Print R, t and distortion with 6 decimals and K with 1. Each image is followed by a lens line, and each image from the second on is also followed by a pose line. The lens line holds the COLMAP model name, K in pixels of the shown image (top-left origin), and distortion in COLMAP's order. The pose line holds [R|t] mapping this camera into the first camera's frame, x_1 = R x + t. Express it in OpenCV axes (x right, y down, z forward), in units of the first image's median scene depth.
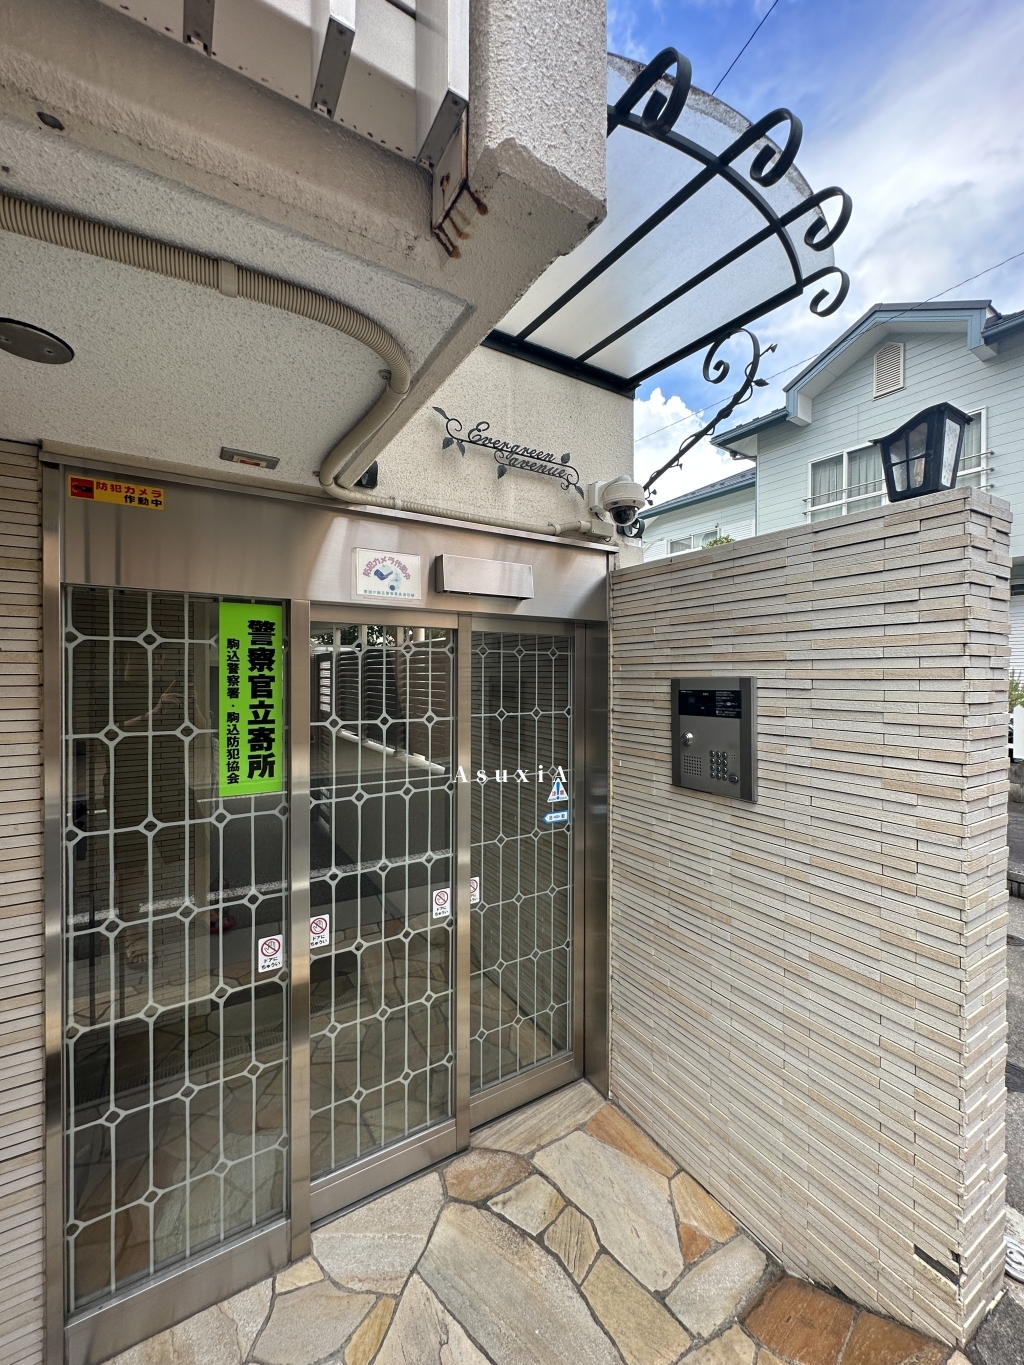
lens RADIAL K [[546.1, 0, 512.6], [0, 546.1, 679.4], [0, 0, 1]] dist [-0.002205, 0.000747]
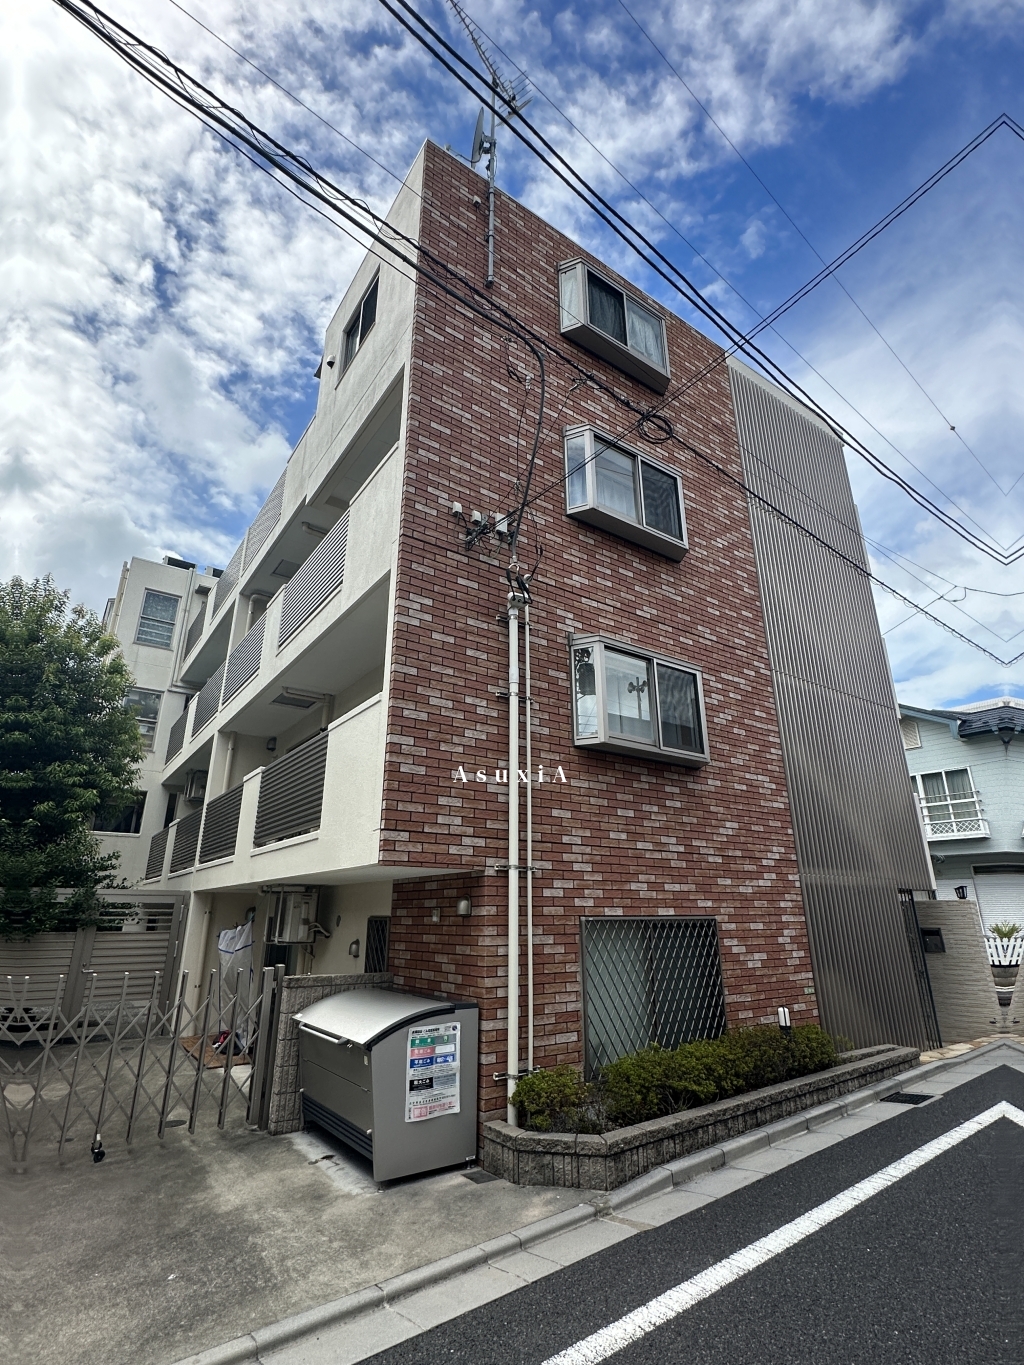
lens RADIAL K [[655.0, 0, 512.0], [0, 655.0, 682.5], [0, 0, 1]] dist [-0.013478, -0.000484]
pose [[0.998530, 0.015692, 0.051881, -4.079829], [0.003307, 0.937757, -0.347275, -0.054681], [-0.054102, 0.346936, 0.936327, -5.509410]]
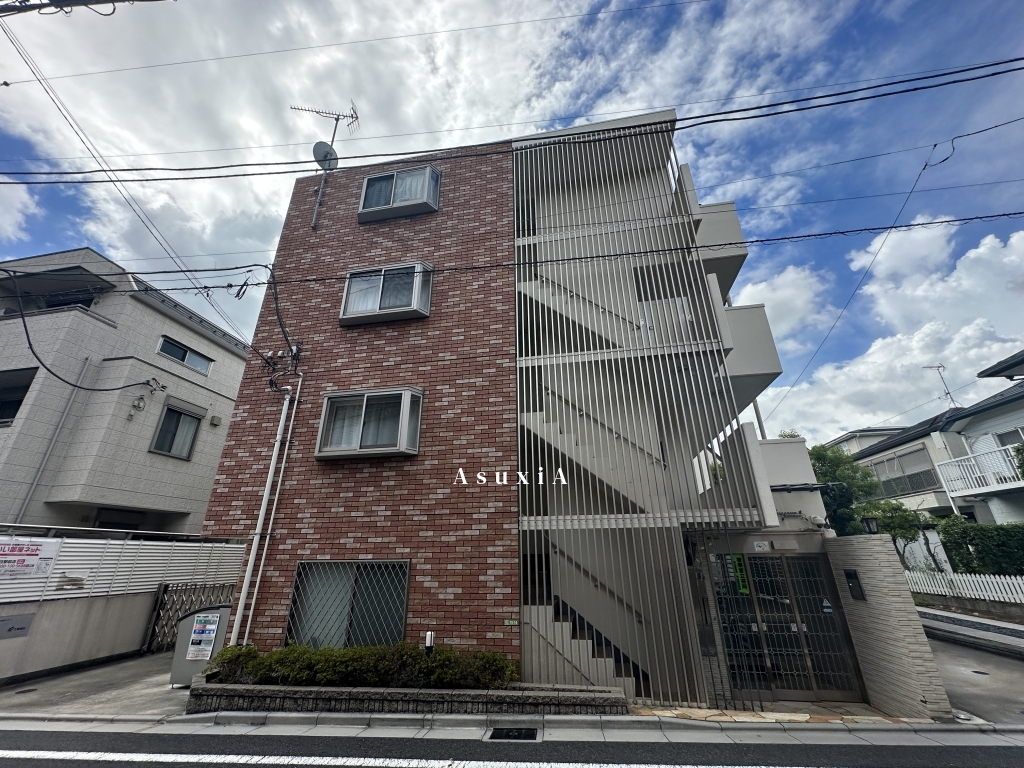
lens RADIAL K [[409.7, 0, 508.9], [0, 409.7, 381.6], [0, 0, 1]] dist [-0.002205, 0.000747]
pose [[0.743072, -0.268816, -0.612848, 0.766276], [0.004619, 0.917814, -0.396984, -0.098440], [0.669196, 0.292156, 0.683243, -3.597396]]
